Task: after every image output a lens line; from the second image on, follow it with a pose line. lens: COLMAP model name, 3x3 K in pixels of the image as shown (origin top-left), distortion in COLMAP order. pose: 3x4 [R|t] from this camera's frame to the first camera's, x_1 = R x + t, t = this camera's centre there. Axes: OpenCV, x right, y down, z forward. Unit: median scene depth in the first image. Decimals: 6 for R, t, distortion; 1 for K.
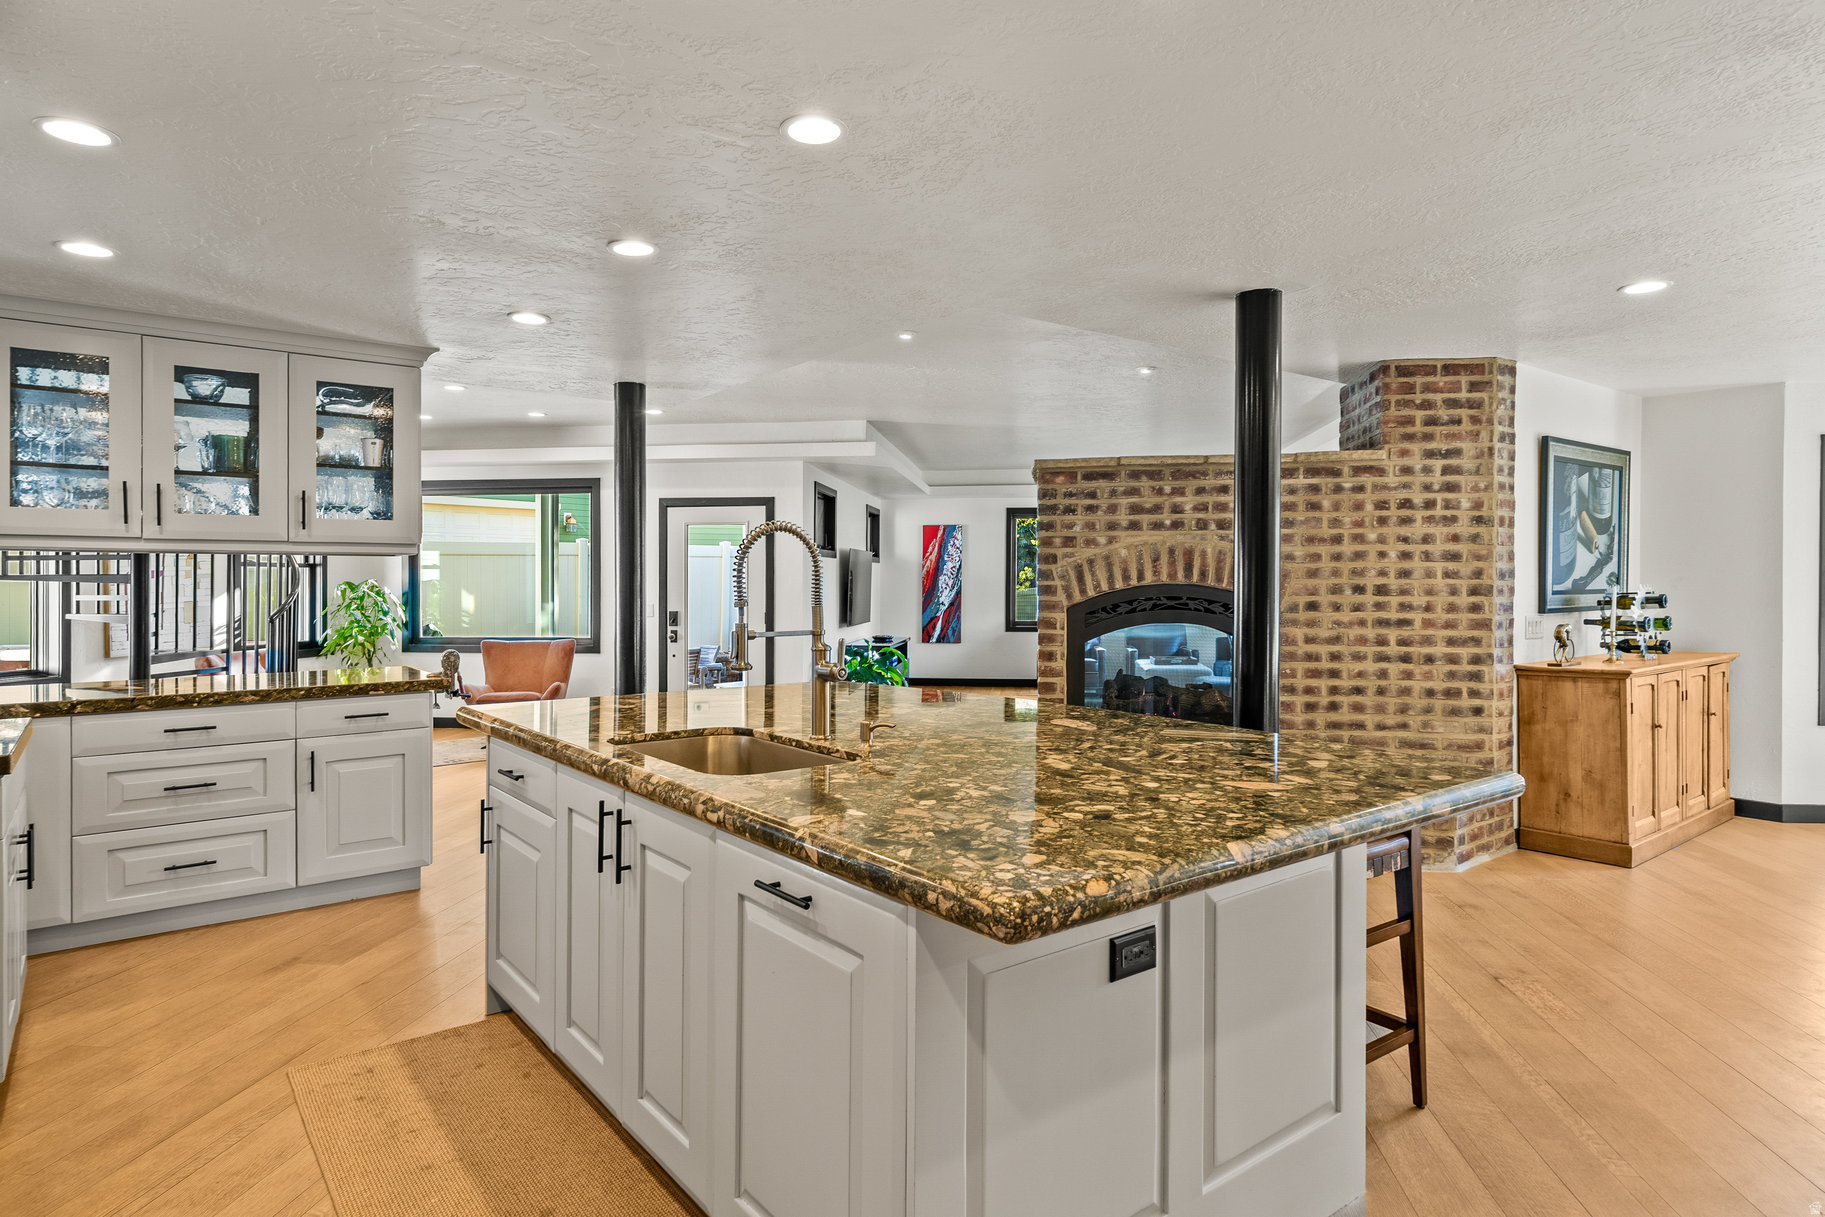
lens RADIAL K [[1010.4, 0, 912.5], [0, 1010.4, 608.5], [0, 0, 1]] dist [0.005249, 0.000491]
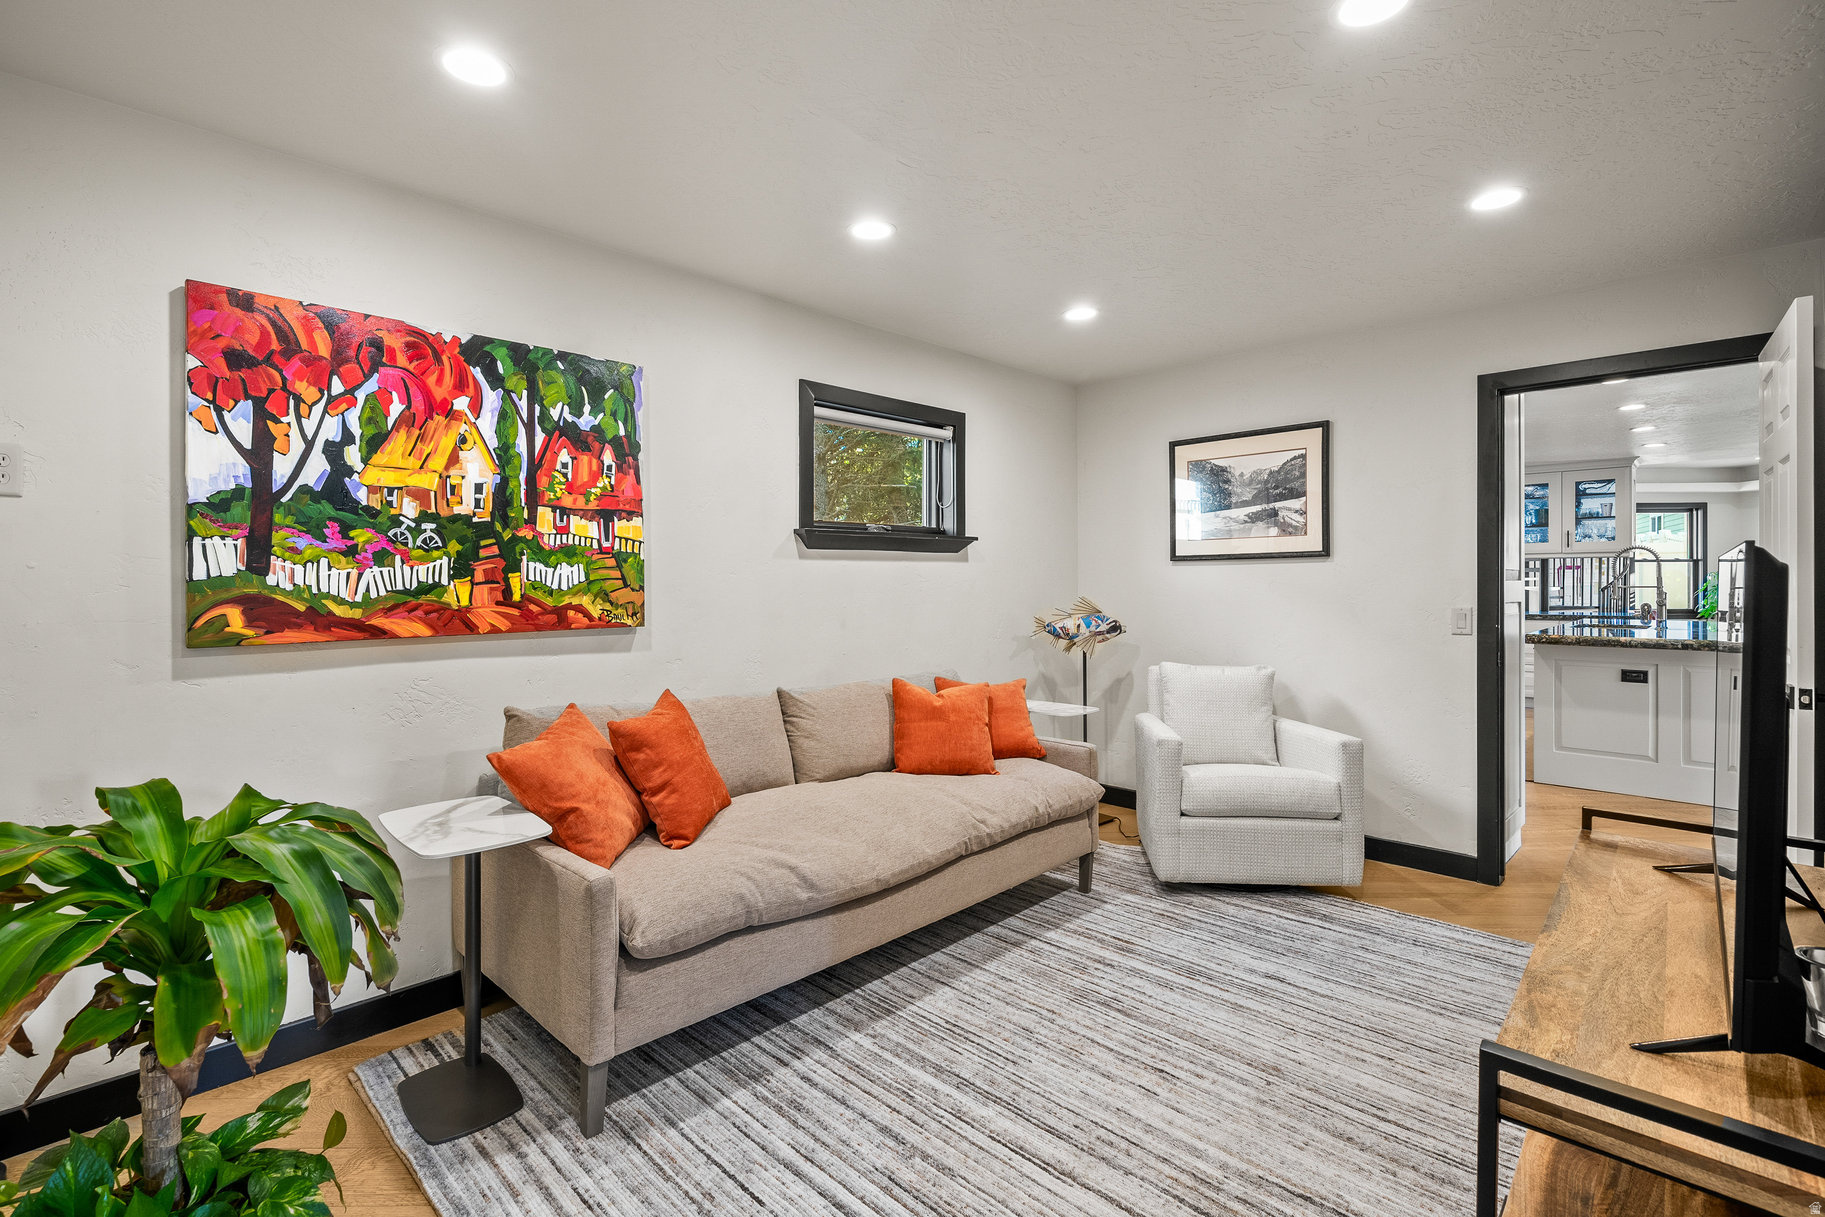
lens RADIAL K [[852.8, 0, 912.5], [0, 852.8, 608.5], [0, 0, 1]] dist [-0.002848, -0.000307]
pose [[0.123219, 0.018747, -0.992202, 0.884486], [-0.001543, 0.999824, 0.018699, 0.021550], [0.992378, -0.000773, 0.123227, -0.565377]]
